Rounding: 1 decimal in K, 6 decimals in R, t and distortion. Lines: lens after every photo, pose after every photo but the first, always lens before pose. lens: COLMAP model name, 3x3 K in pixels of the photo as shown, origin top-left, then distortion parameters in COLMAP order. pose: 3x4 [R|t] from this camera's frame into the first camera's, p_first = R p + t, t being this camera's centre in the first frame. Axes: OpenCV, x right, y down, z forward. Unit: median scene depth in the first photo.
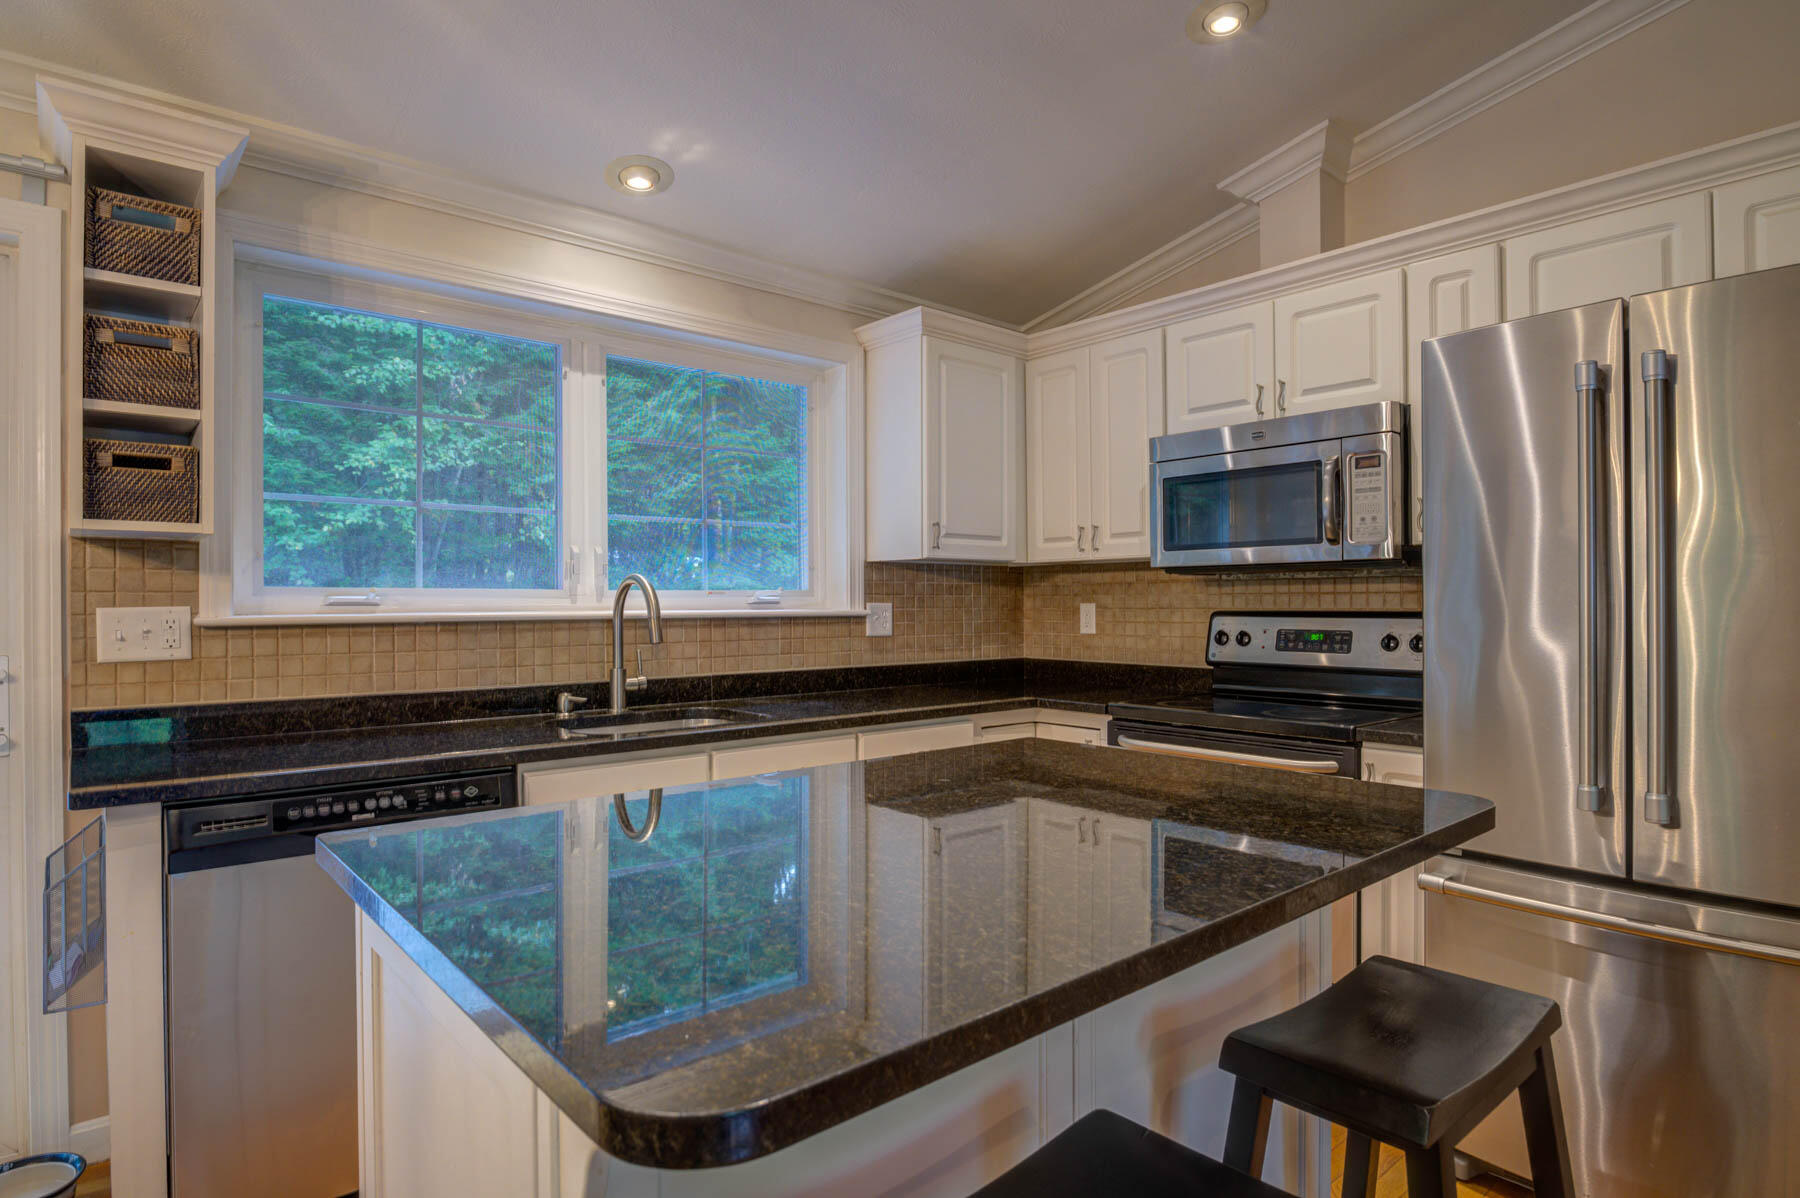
lens RADIAL K [[974.6, 0, 901.7], [0, 974.6, 599.0], [0, 0, 1]] dist [-0.015360, -0.002424]
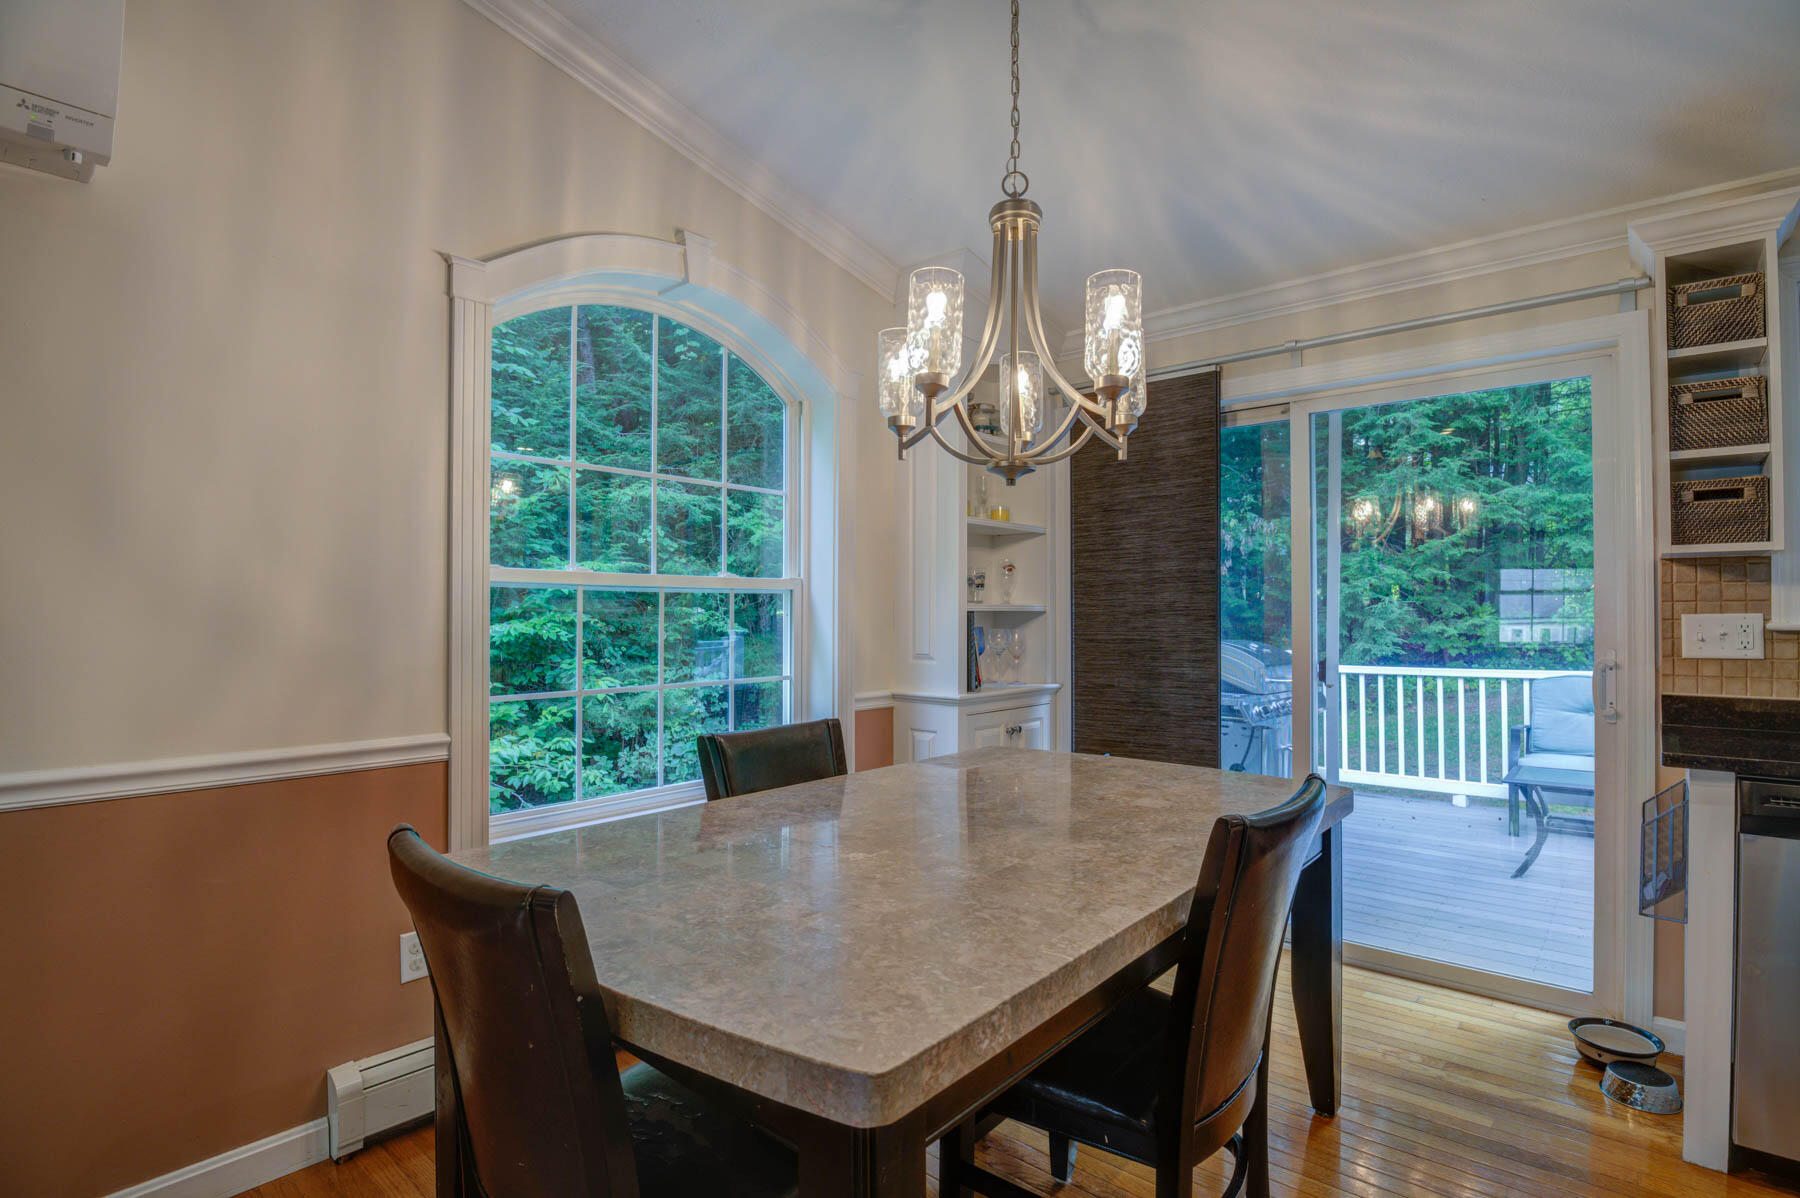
lens RADIAL K [[884.6, 0, 901.2], [0, 884.6, 603.4], [0, 0, 1]] dist [-0.031401, -0.001431]
pose [[0.140506, -0.007468, -0.990052, 0.137465], [-0.001664, 0.999968, -0.007779, 0.005889], [0.990078, 0.002740, 0.140489, -0.172380]]
